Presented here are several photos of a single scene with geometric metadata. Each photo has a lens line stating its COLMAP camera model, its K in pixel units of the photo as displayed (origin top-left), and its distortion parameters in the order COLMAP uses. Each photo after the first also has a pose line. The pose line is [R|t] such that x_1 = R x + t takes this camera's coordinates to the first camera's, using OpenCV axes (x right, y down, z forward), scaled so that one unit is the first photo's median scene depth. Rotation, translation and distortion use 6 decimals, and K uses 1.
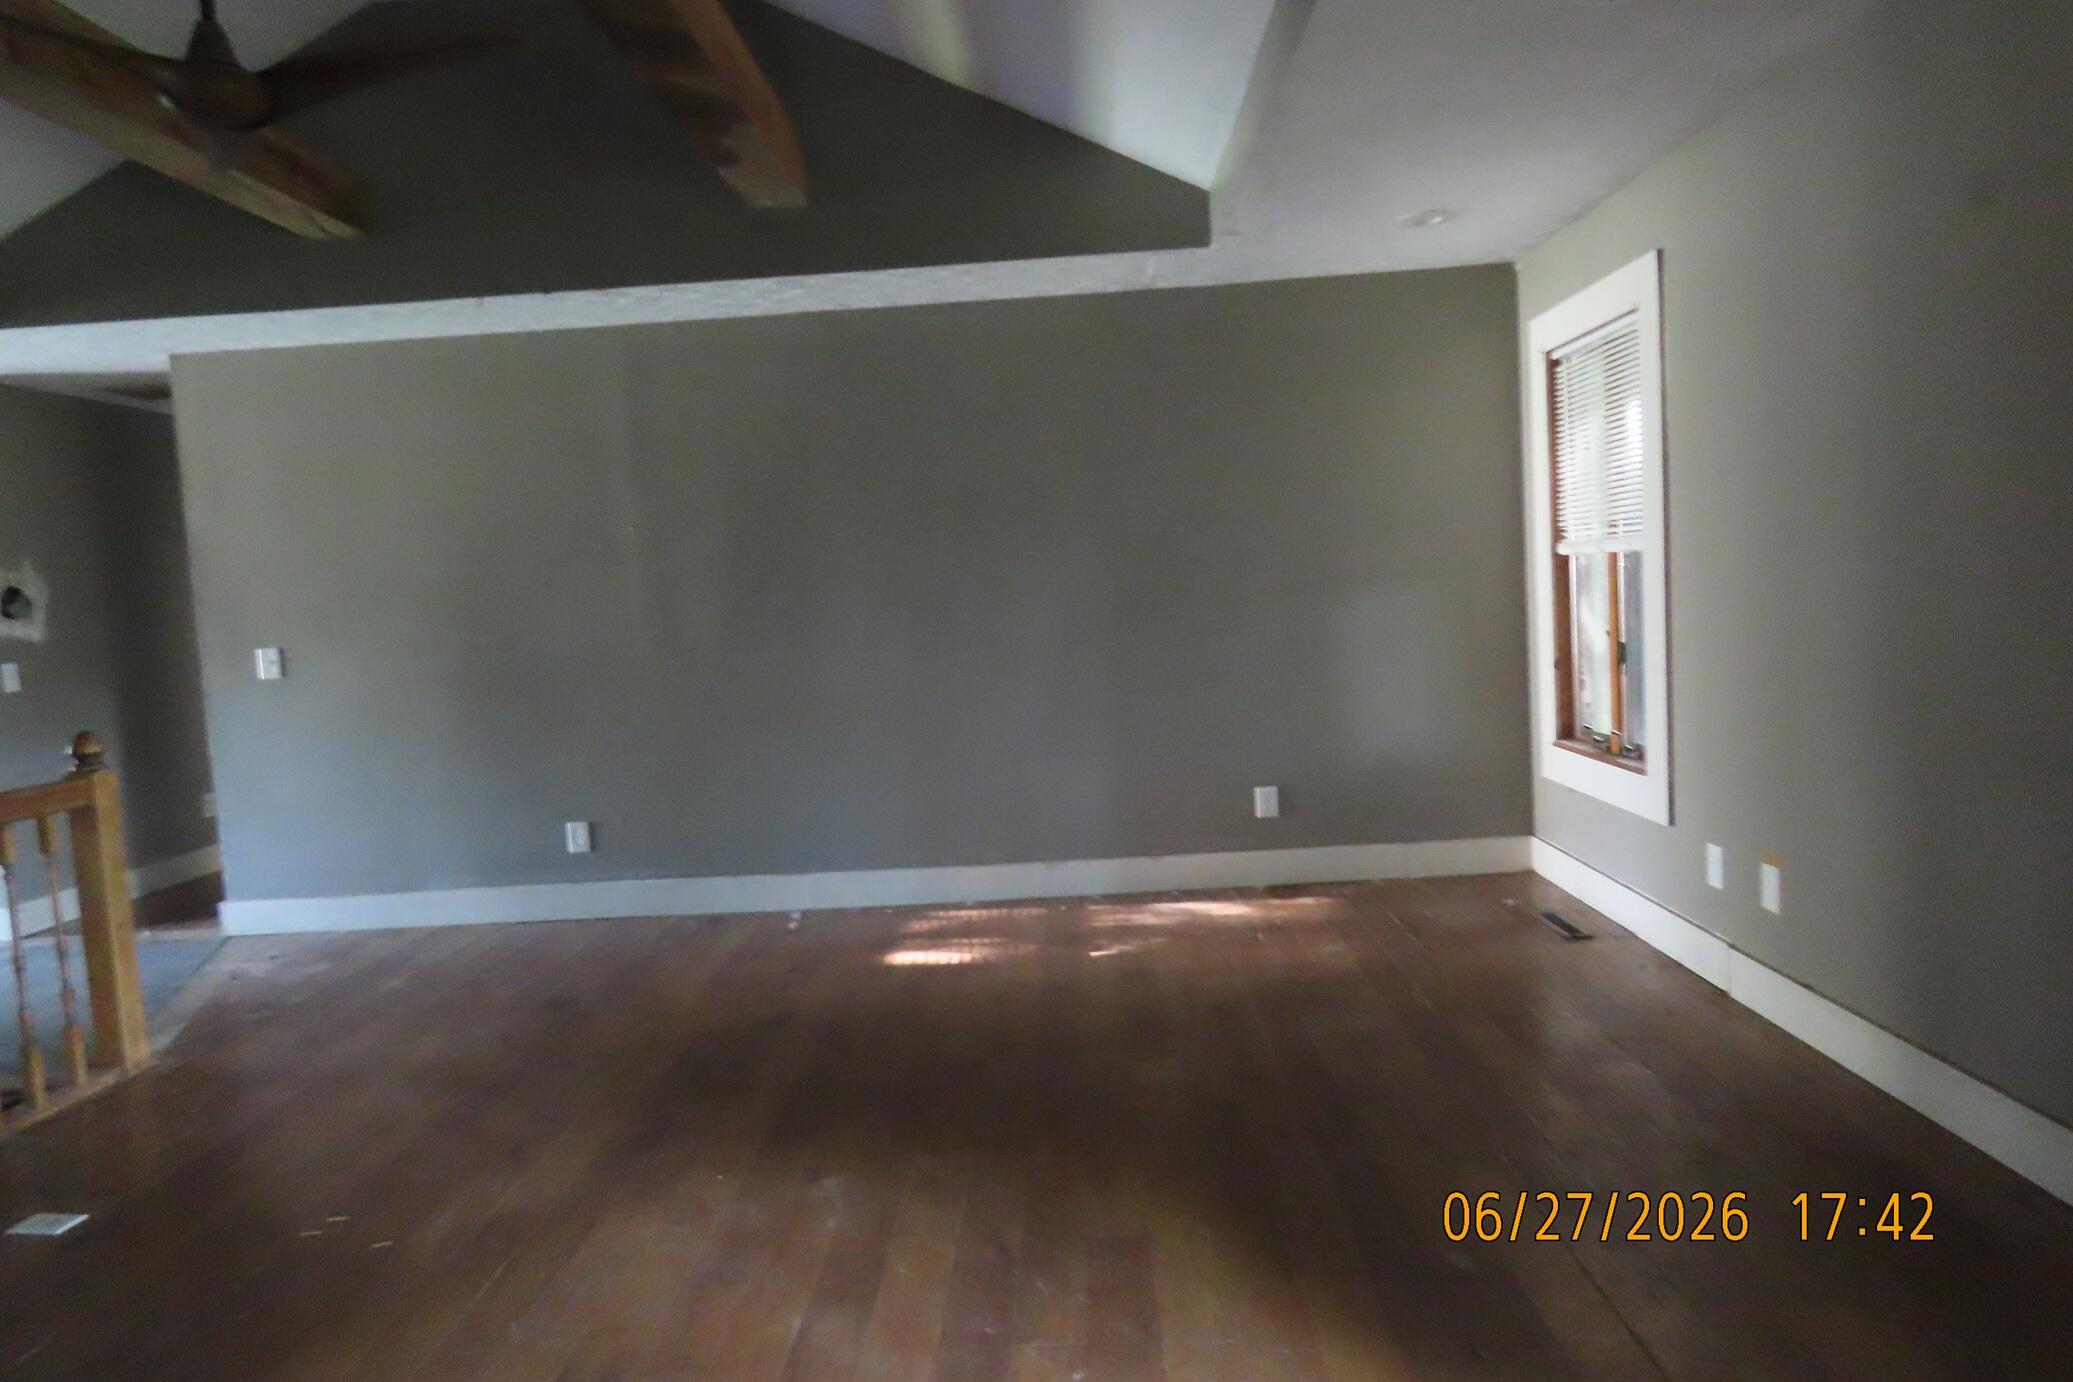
lens RADIAL K [[1315.8, 0, 1042.3], [0, 1315.8, 706.5], [0, 0, 1]] dist [-0.007935, 0.001121]
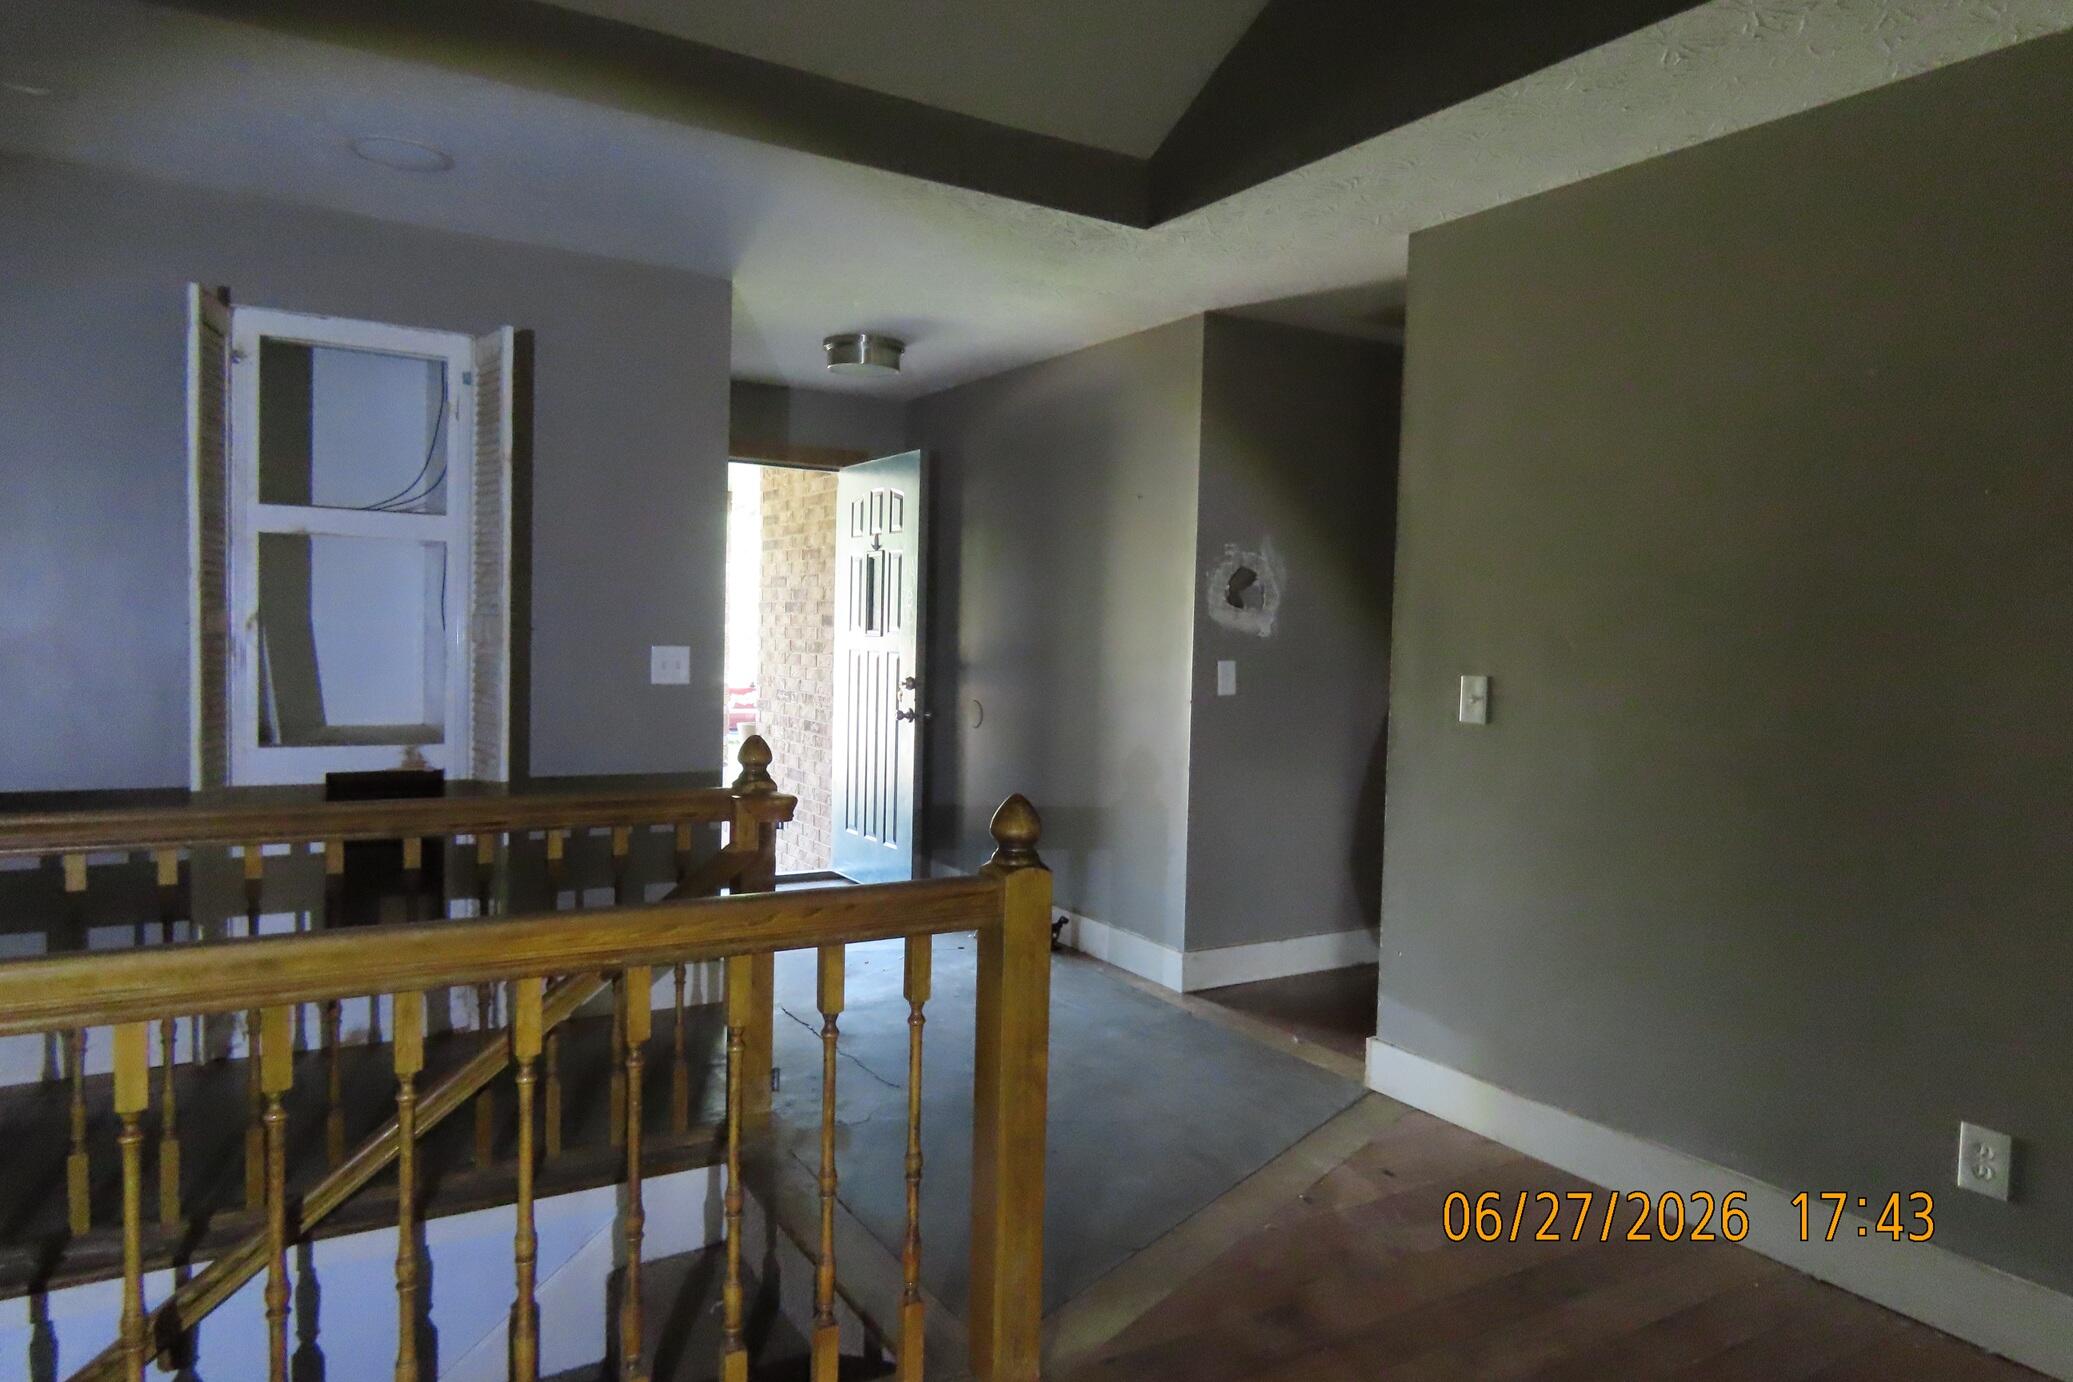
lens RADIAL K [[1315.8, 0, 1042.3], [0, 1315.8, 706.5], [0, 0, 1]] dist [-0.007935, 0.001121]
pose [[0.533575, 0.119650, -0.837246, -0.169335], [-0.127468, 0.990011, 0.060247, -0.041052], [0.836092, 0.074576, 0.543497, 0.482859]]
